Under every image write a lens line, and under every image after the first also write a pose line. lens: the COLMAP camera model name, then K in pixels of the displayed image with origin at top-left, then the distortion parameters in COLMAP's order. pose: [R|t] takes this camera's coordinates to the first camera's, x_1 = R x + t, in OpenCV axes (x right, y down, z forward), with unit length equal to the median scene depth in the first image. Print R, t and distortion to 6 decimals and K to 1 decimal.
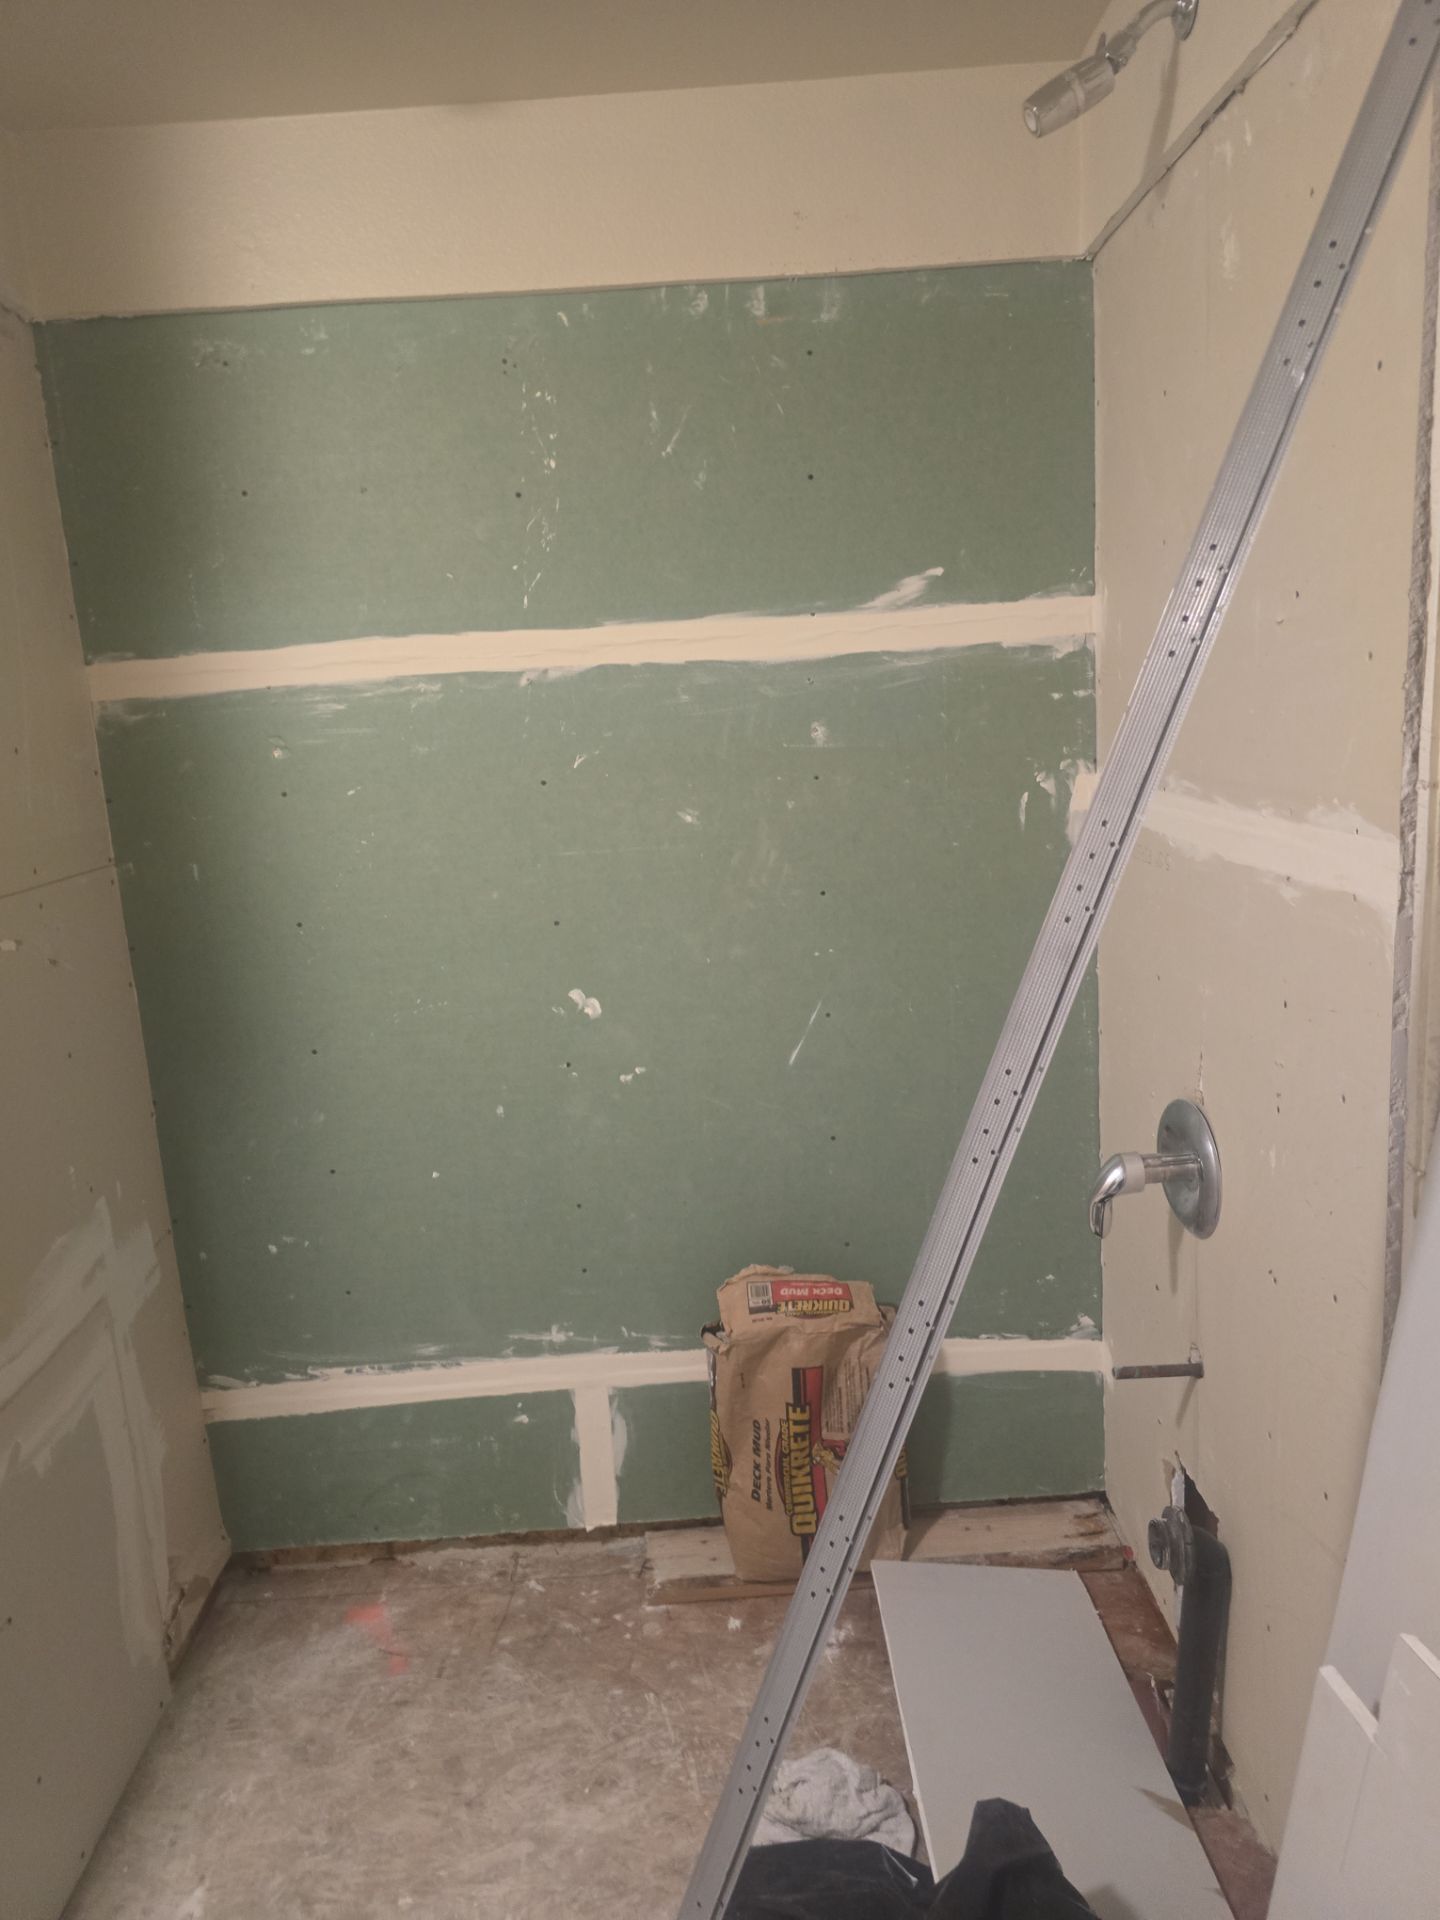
lens RADIAL K [[1258.6, 0, 712.0], [0, 1258.6, 959.1], [0, 0, 1]] dist [0.021567, -0.026079]
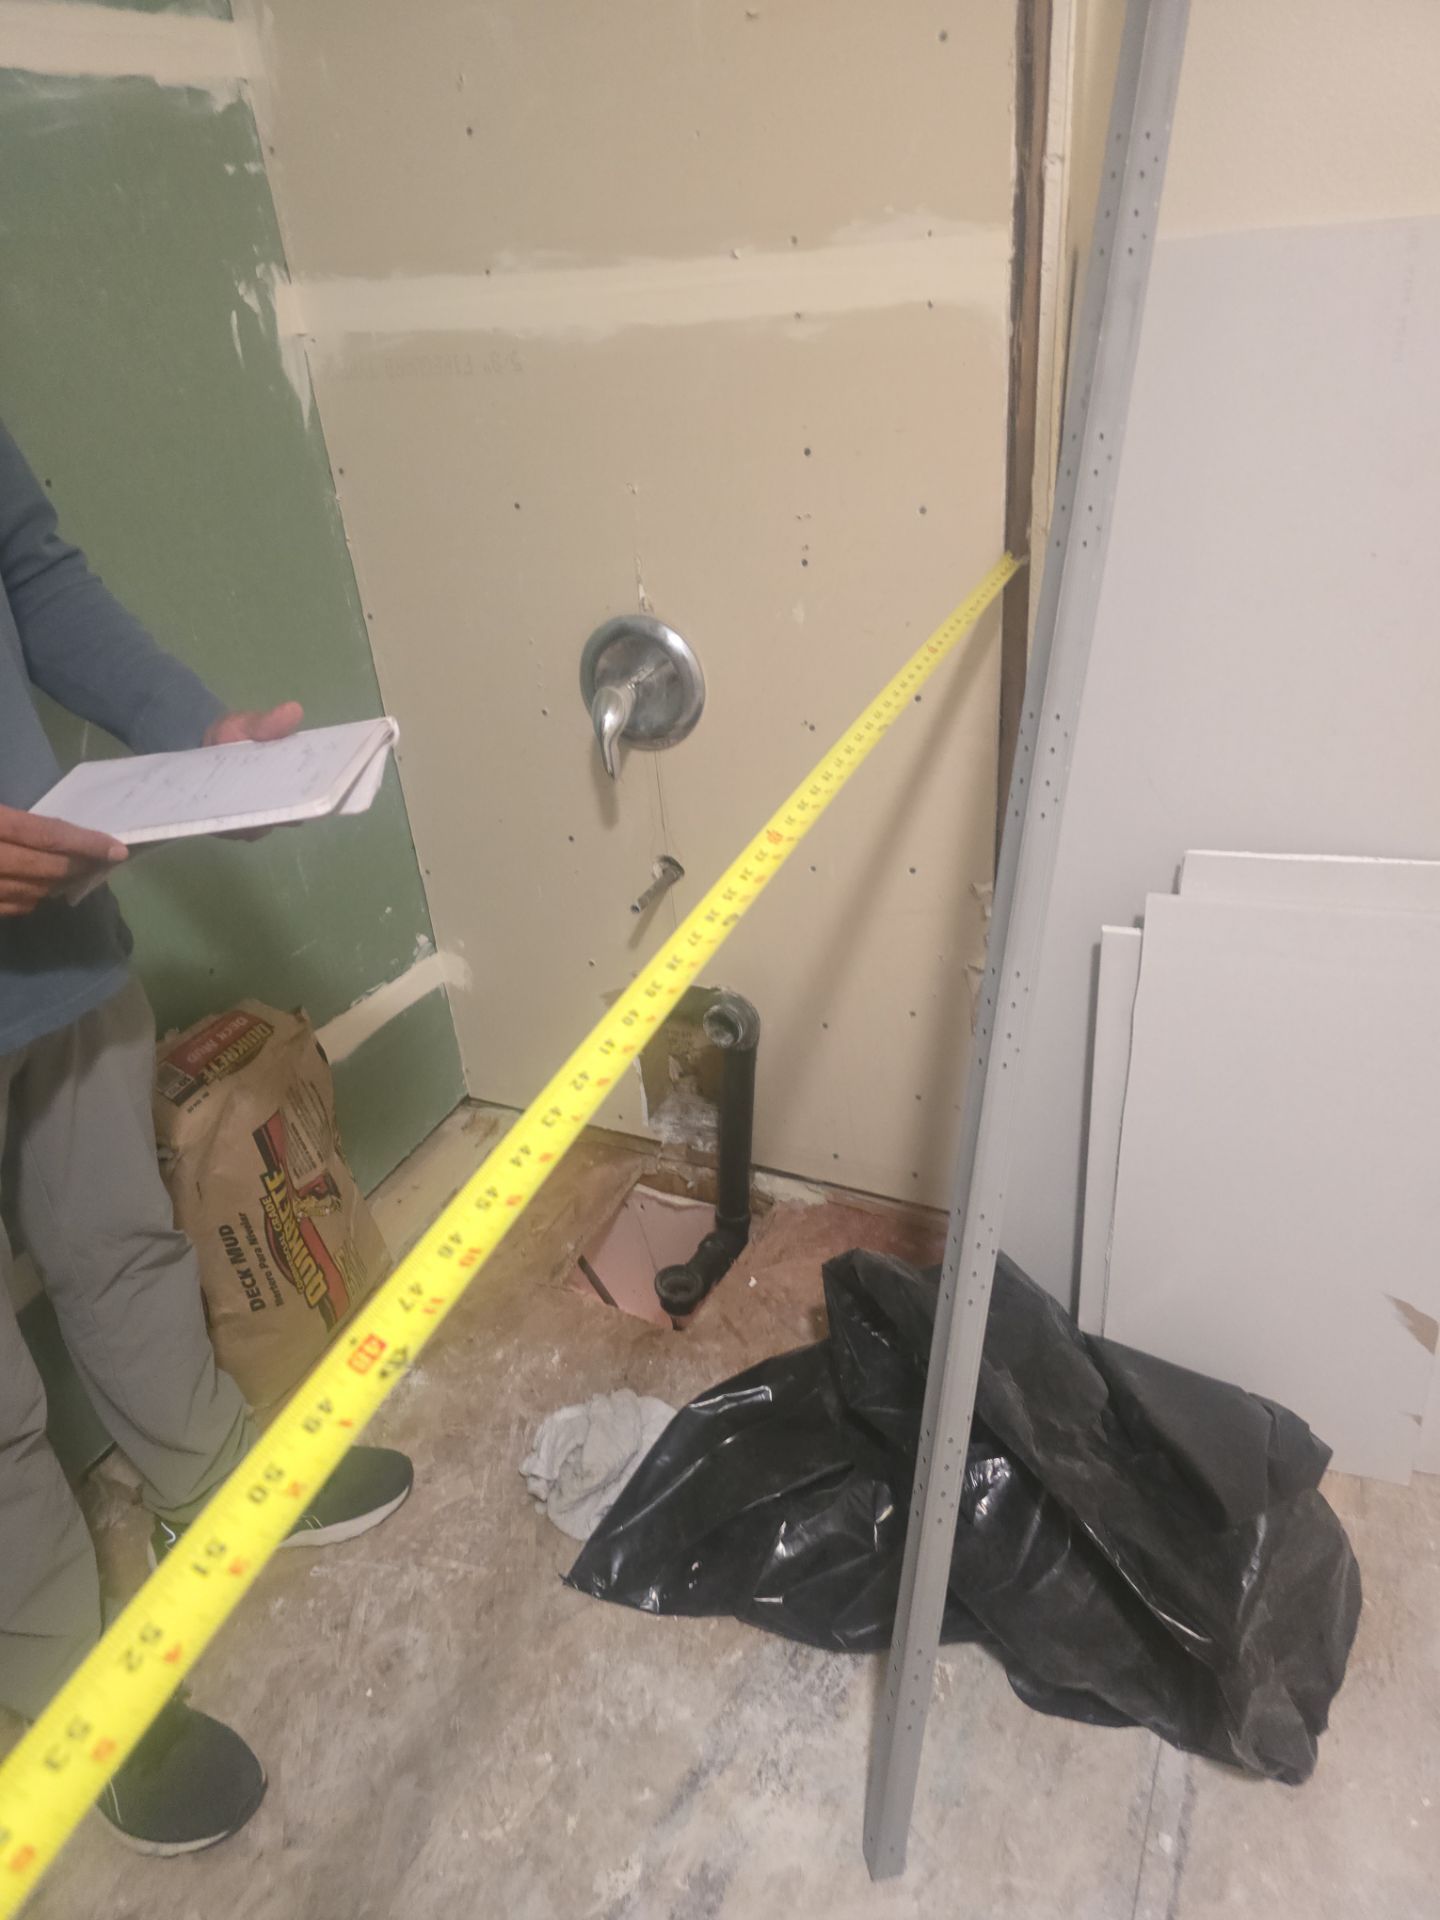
lens RADIAL K [[1258.6, 0, 712.0], [0, 1258.6, 959.1], [0, 0, 1]] dist [0.021567, -0.026079]
pose [[0.432926, -0.419003, 0.798130, -0.401349], [0.228435, 0.907499, 0.352510, 0.020104], [-0.872005, 0.029710, 0.488595, 0.387435]]
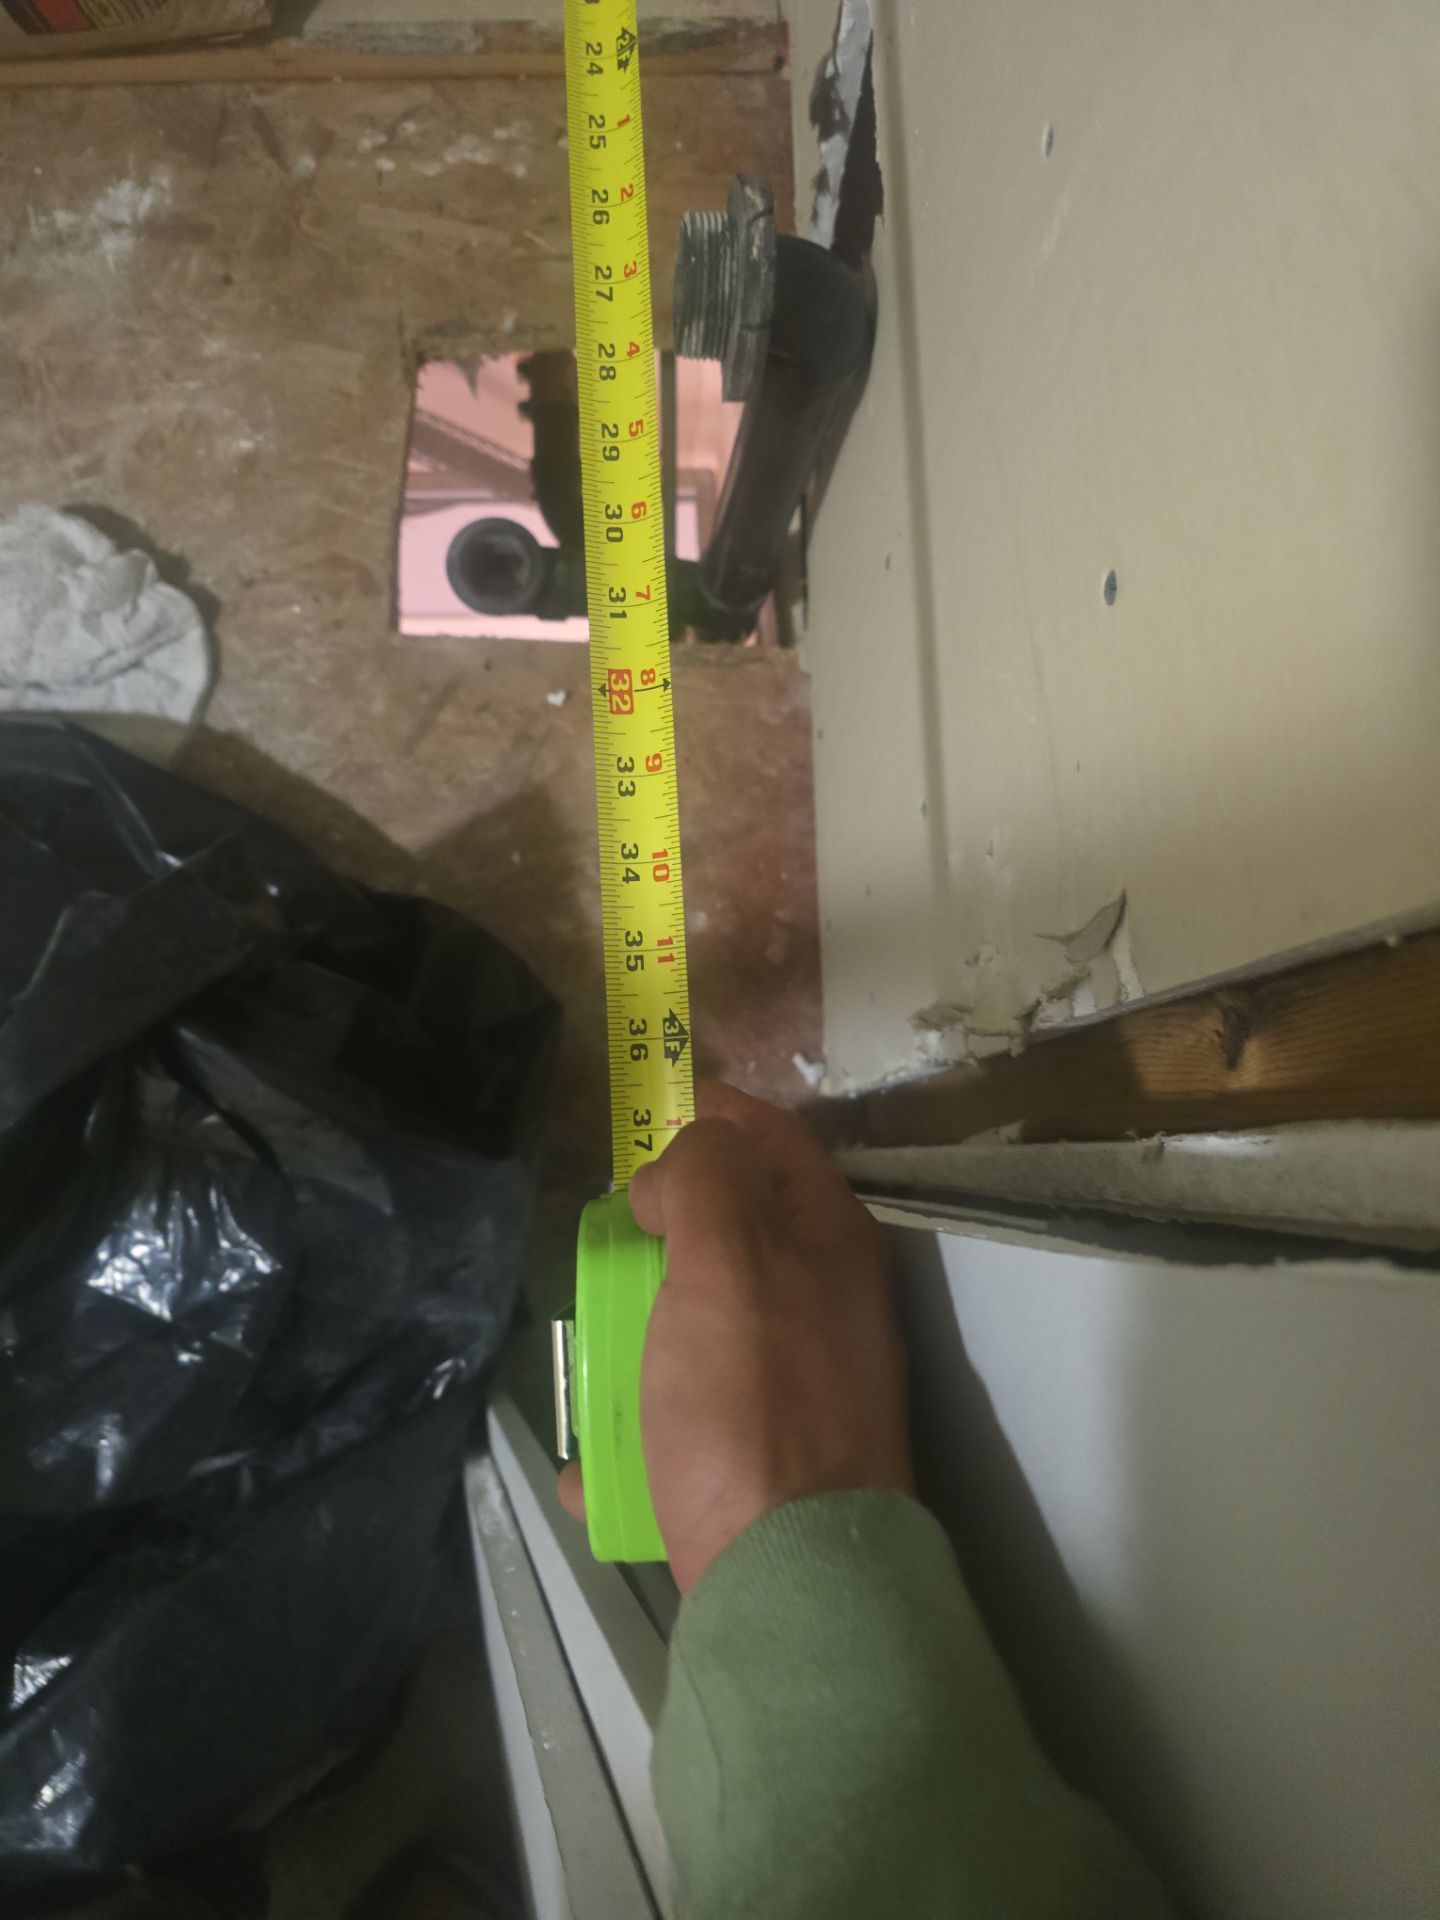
lens RADIAL K [[1329.9, 0, 720.0], [0, 1329.9, 960.0], [0, 0, 1]] dist [-0.000340, -0.016657]
pose [[0.991870, -0.022634, 0.125230, 0.255165], [-0.110445, 0.335752, 0.935453, 0.146306], [-0.063219, -0.941679, 0.330522, 0.571244]]
